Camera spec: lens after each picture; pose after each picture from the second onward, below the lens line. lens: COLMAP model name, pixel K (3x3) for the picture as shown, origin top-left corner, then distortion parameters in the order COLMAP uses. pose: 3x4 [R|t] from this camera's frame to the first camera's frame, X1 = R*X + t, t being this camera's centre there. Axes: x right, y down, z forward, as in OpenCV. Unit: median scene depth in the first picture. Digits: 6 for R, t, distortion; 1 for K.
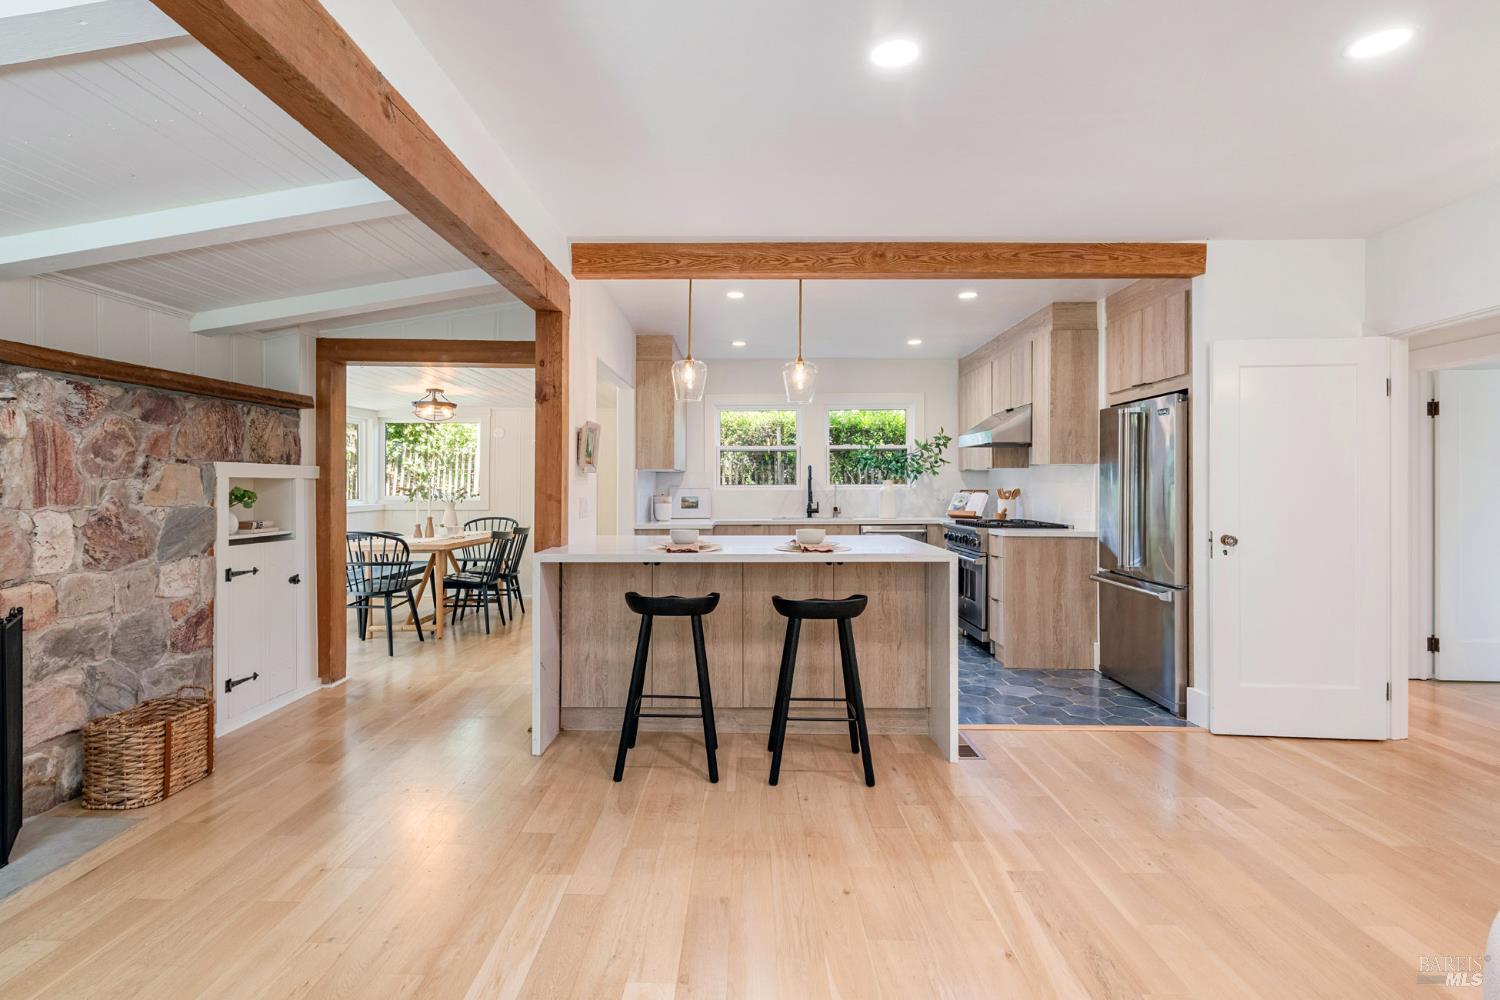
lens RADIAL K [[756.1, 0, 735.0], [0, 756.1, 488.9], [0, 0, 1]] dist [0.011992, -0.008587]
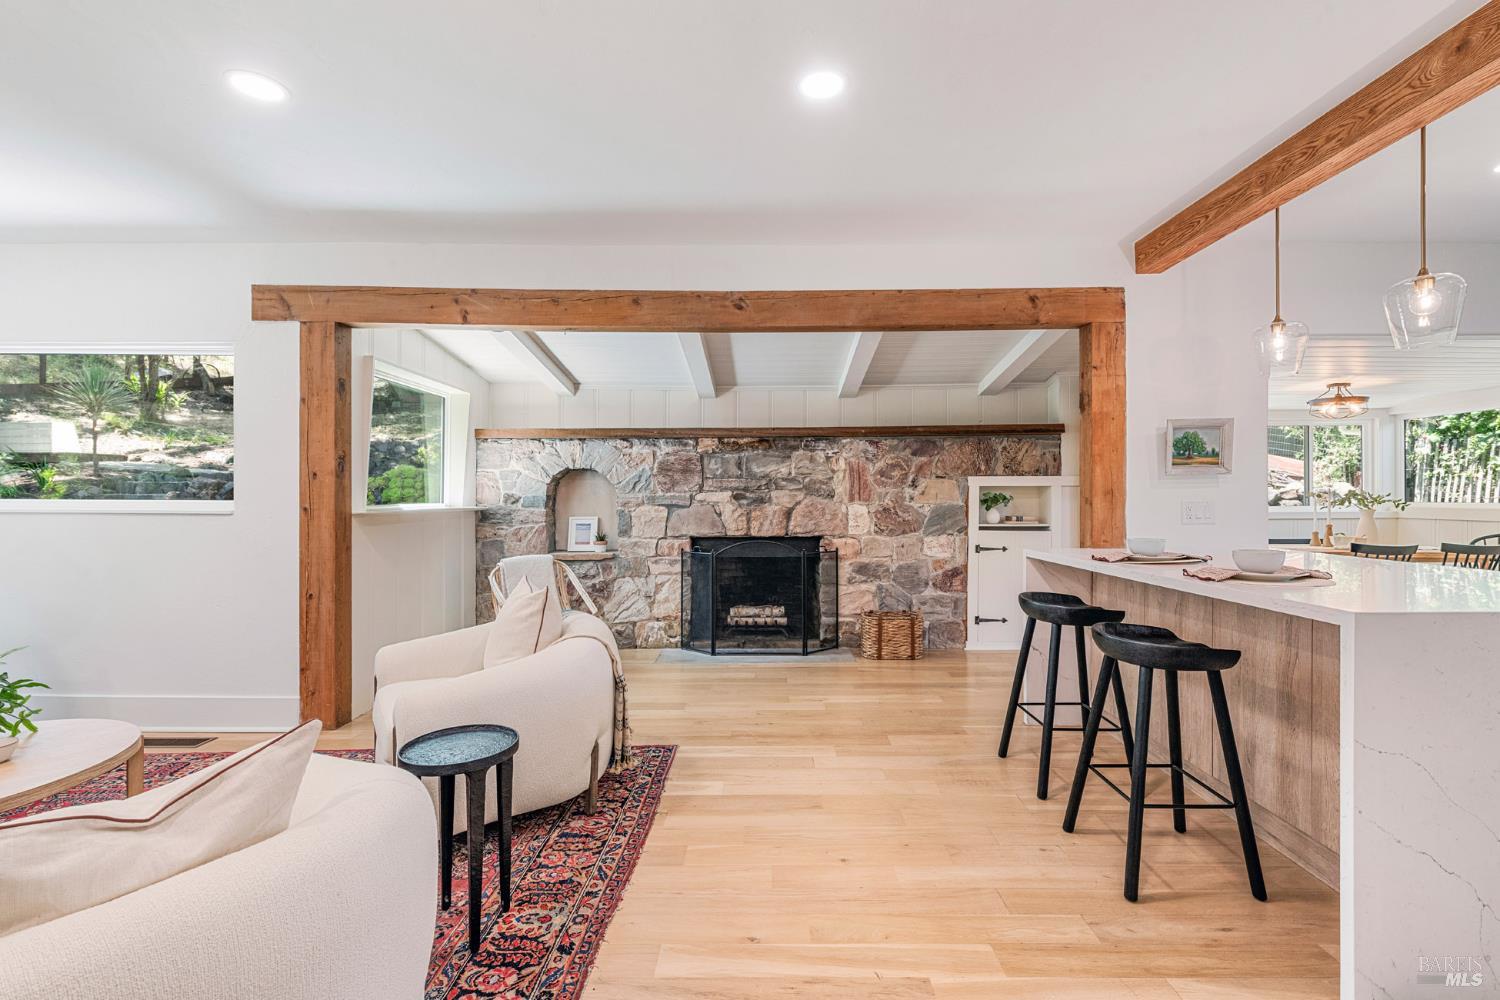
lens RADIAL K [[662.2, 0, 768.3], [0, 662.2, 491.3], [0, 0, 1]] dist [0.018568, -0.009473]
pose [[0.024666, -0.006915, -0.999672, 0.646561], [-0.000657, 0.999976, -0.006933, 0.004626], [0.999696, 0.000827, 0.024661, 0.508104]]
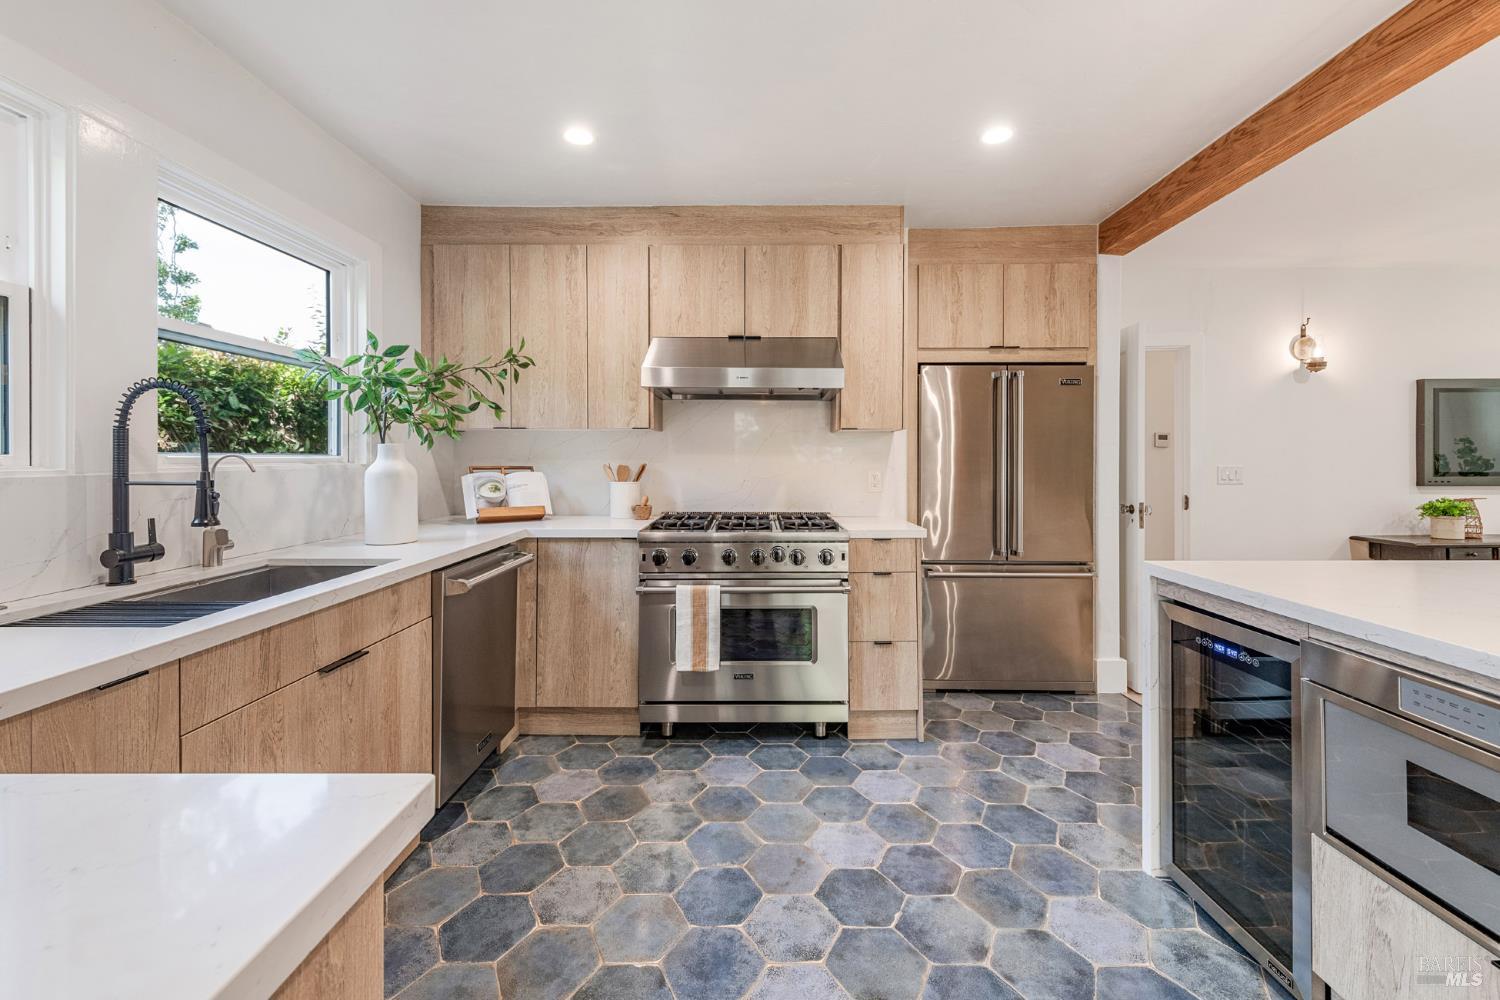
lens RADIAL K [[607.6, 0, 756.2], [0, 607.6, 461.4], [0, 0, 1]] dist [0.015373, -0.005628]
pose [[-0.015793, -0.003143, 0.999870, -0.209002], [0.001386, 0.999994, 0.003165, -0.006216], [-0.999874, 0.001436, -0.015789, 1.500389]]
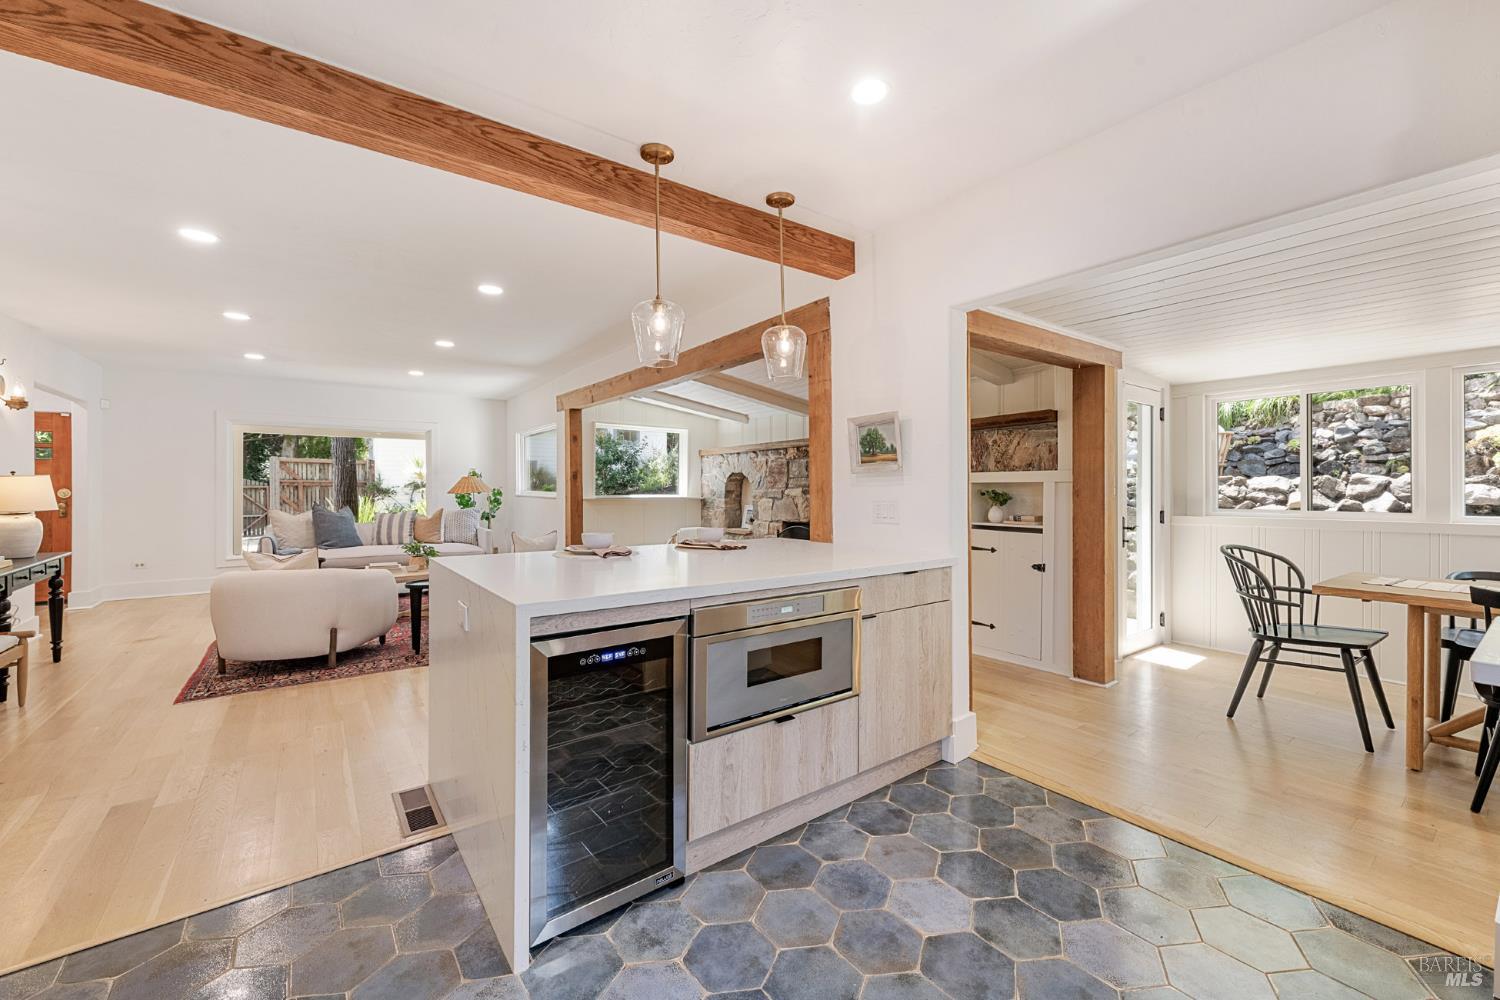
lens RADIAL K [[595.2, 0, 754.9], [0, 595.2, 487.2], [0, 0, 1]] dist [0.002078, -0.000010]
pose [[-0.792358, -0.004044, -0.610043, 0.369338], [-0.003377, 0.999992, -0.002243, -0.002494], [0.610047, 0.000283, -0.792365, 1.591604]]
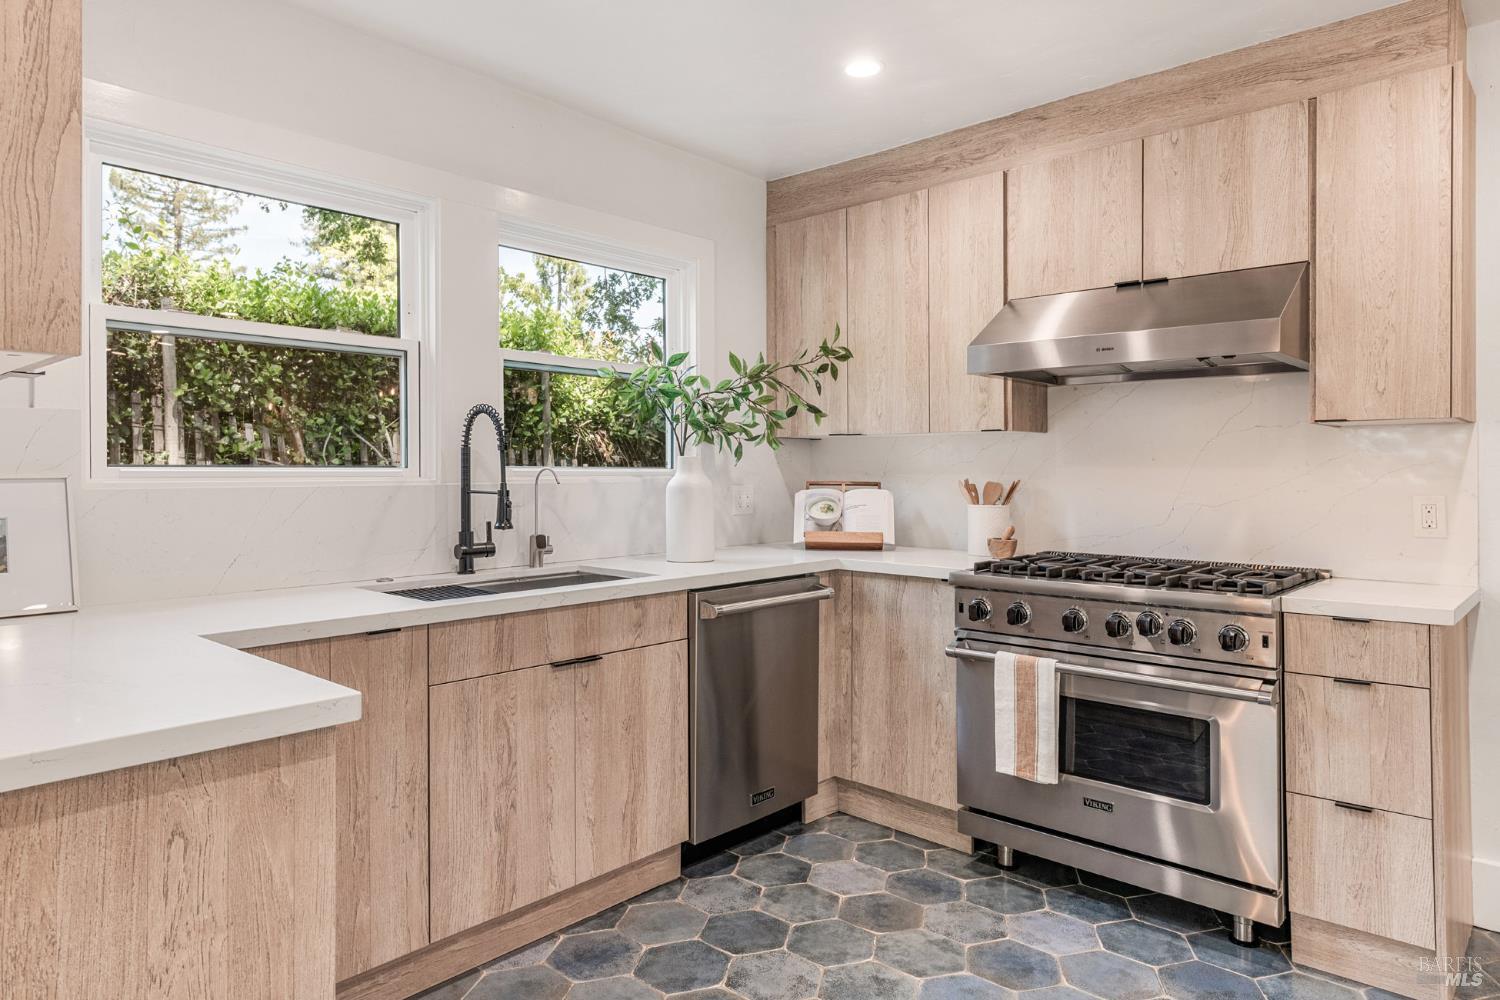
lens RADIAL K [[924.6, 0, 745.6], [0, 924.6, 479.4], [0, 0, 1]] dist [0.035003, -0.029962]
pose [[0.661712, -0.003145, 0.749751, -0.212758], [-0.002646, 0.999975, 0.006530, -0.006433], [-0.749753, -0.006305, 0.661688, 1.253805]]
